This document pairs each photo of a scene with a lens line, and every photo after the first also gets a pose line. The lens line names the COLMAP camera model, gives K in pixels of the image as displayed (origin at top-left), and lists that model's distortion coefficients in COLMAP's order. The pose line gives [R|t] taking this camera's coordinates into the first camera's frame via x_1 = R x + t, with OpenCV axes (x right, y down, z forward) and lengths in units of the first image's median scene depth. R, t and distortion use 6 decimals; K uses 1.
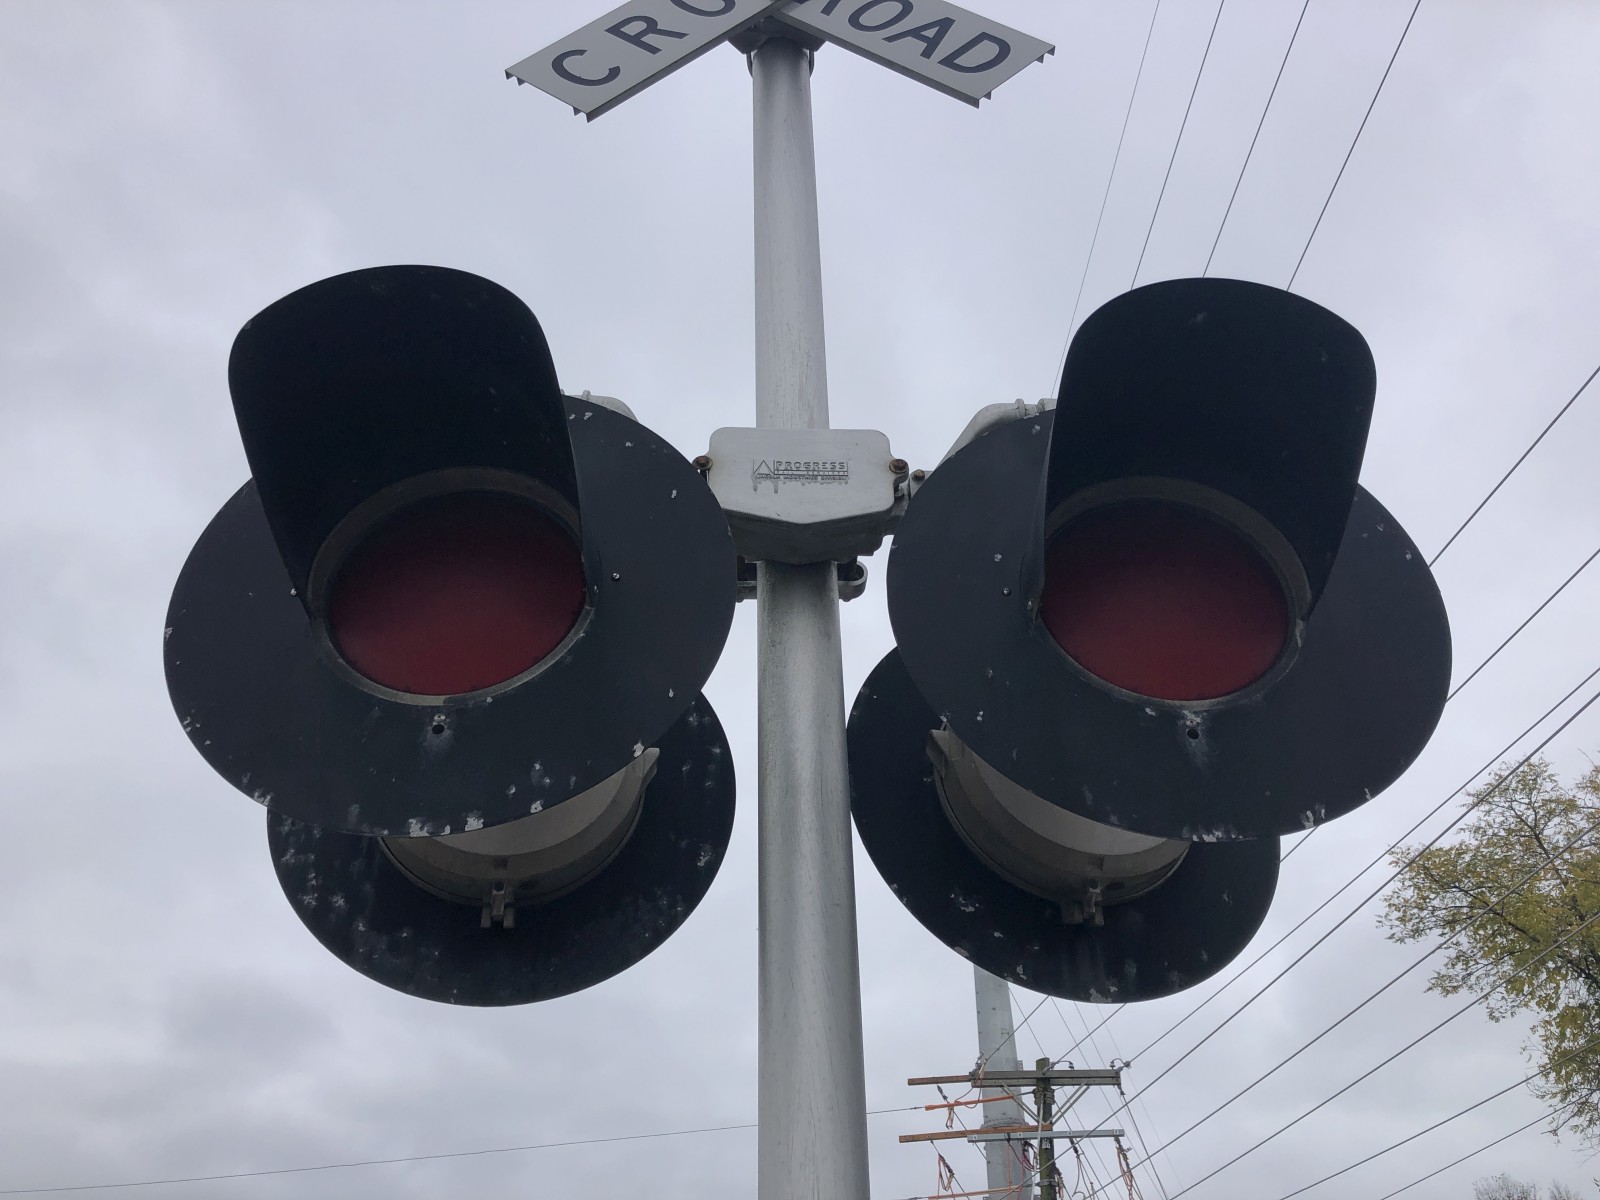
lens RADIAL K [[1292.2, 0, 800.0], [0, 1292.2, 600.0], [0, 0, 1]] dist [0.029041, -0.010106]
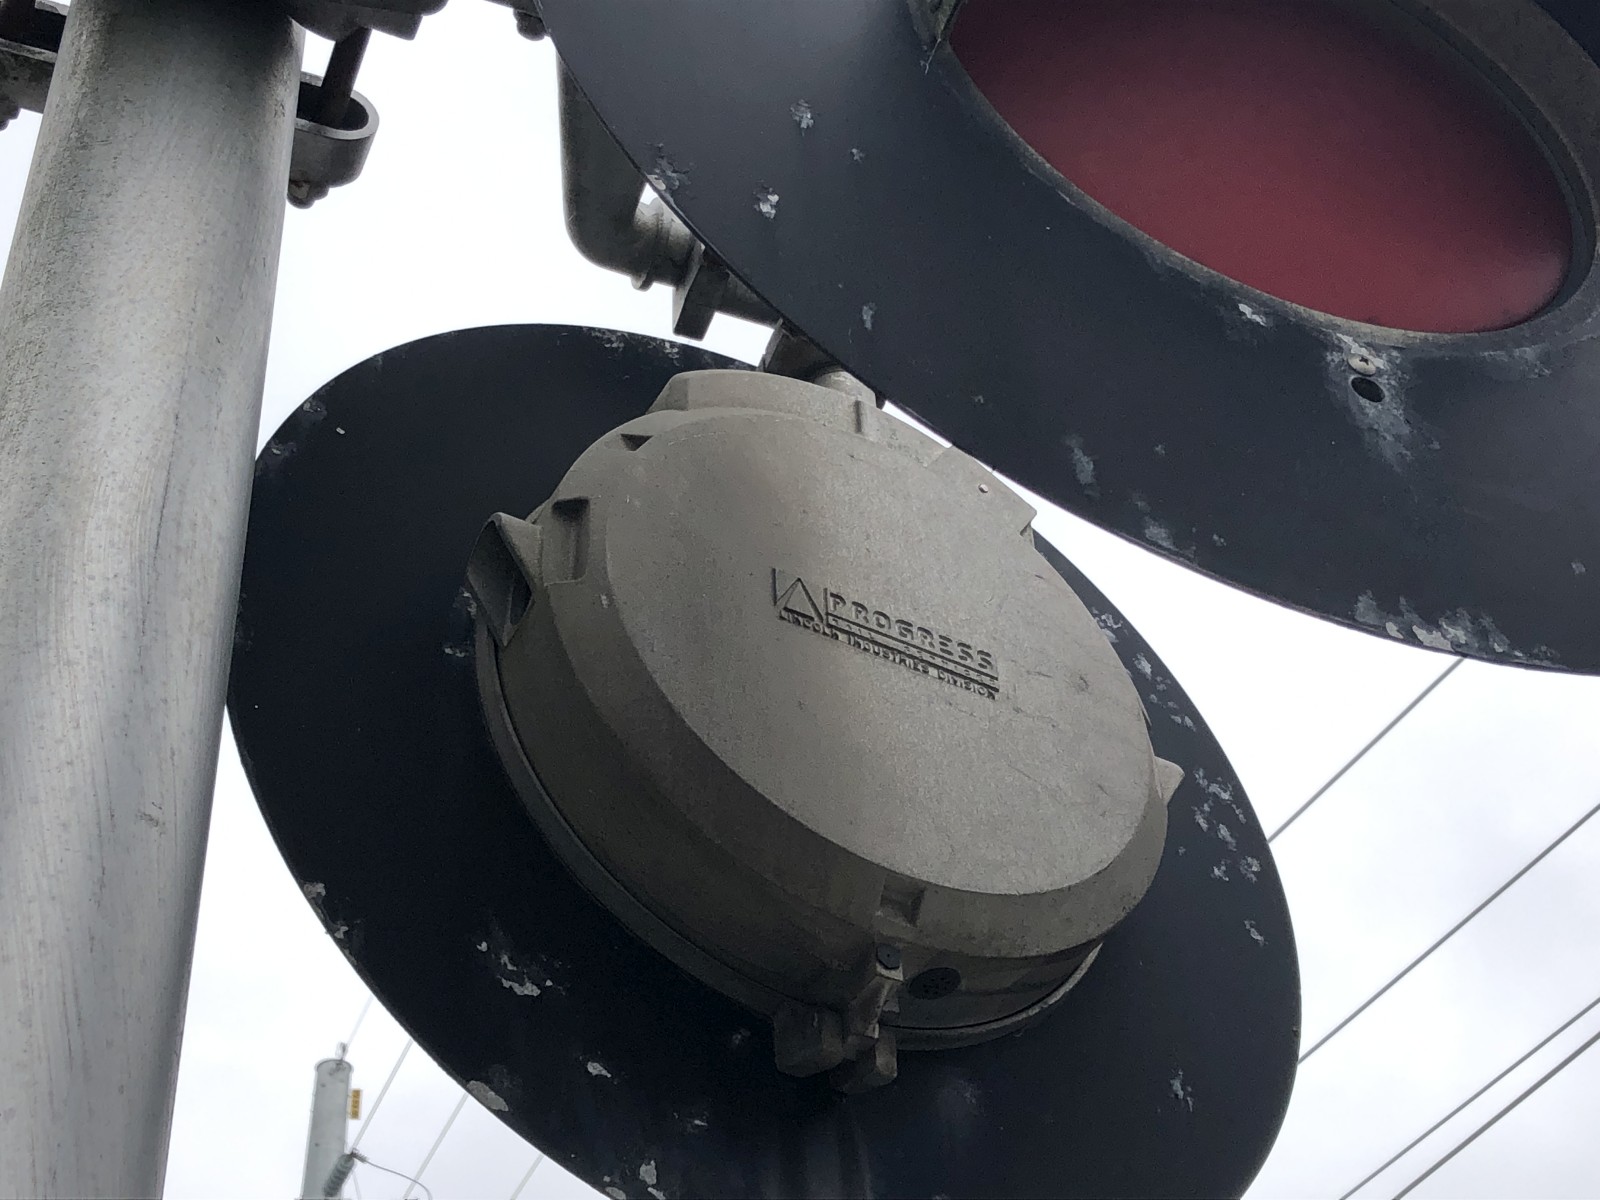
lens RADIAL K [[2327.1, 0, 800.0], [0, 2327.1, 600.0], [0, 0, 1]] dist [0.274825, -0.599884]
pose [[0.938206, 0.203563, 0.279878, 0.004894], [-0.164955, 0.973976, -0.155438, 0.227304], [-0.304236, 0.099665, 0.947369, 0.389875]]
